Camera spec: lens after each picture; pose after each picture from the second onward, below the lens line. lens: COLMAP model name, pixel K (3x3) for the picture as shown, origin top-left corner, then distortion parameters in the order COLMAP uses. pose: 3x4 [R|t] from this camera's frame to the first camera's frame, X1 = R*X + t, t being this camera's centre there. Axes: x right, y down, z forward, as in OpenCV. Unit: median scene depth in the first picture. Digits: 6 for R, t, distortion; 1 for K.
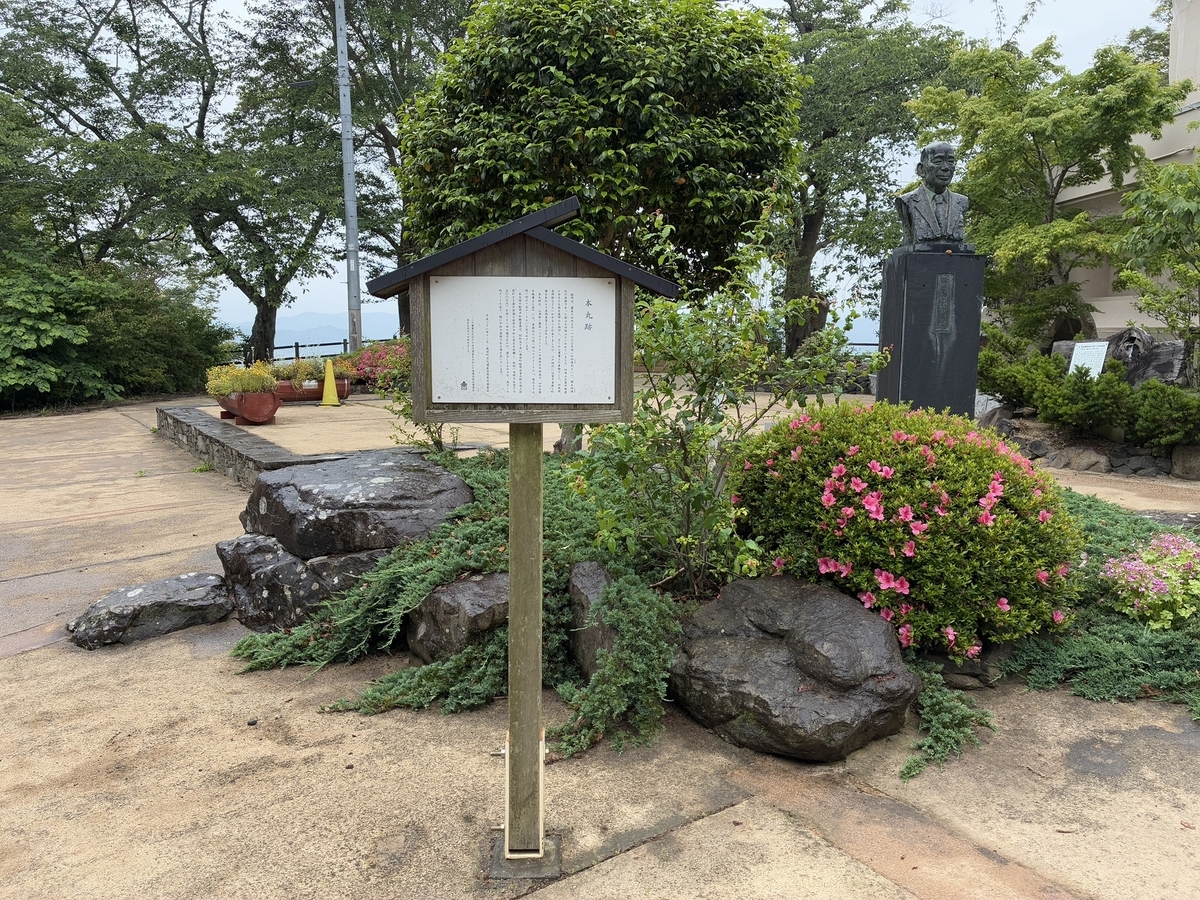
lens RADIAL K [[896.2, 0, 600.1], [0, 896.2, 446.8], [0, 0, 1]] dist [0.023044, -0.024287]
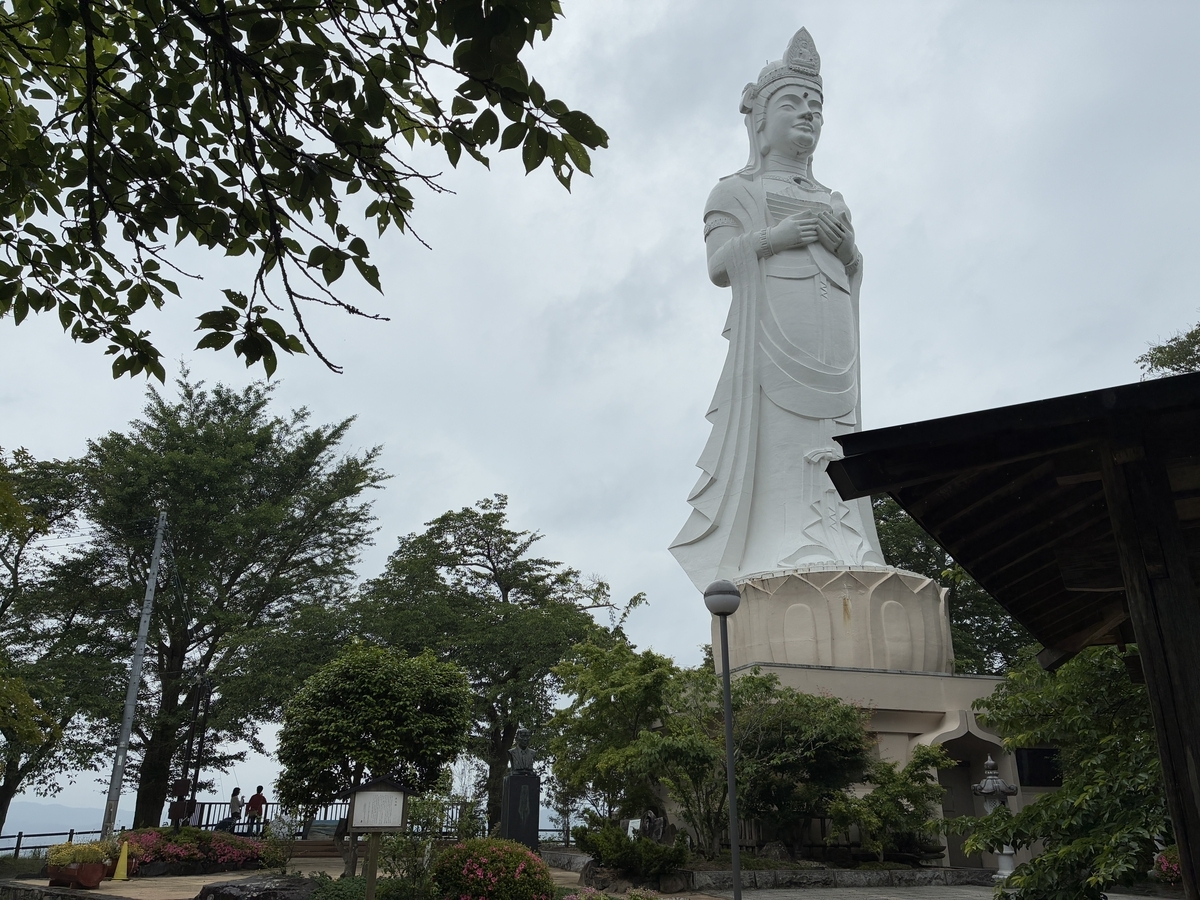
lens RADIAL K [[896.2, 0, 603.2], [0, 896.2, 444.4], [0, 0, 1]] dist [0.023044, -0.024287]
pose [[0.954395, 0.111666, 0.276876, -0.189507], [0.042878, 0.866532, -0.497276, 0.226263], [-0.295451, 0.486470, 0.822226, -1.501878]]
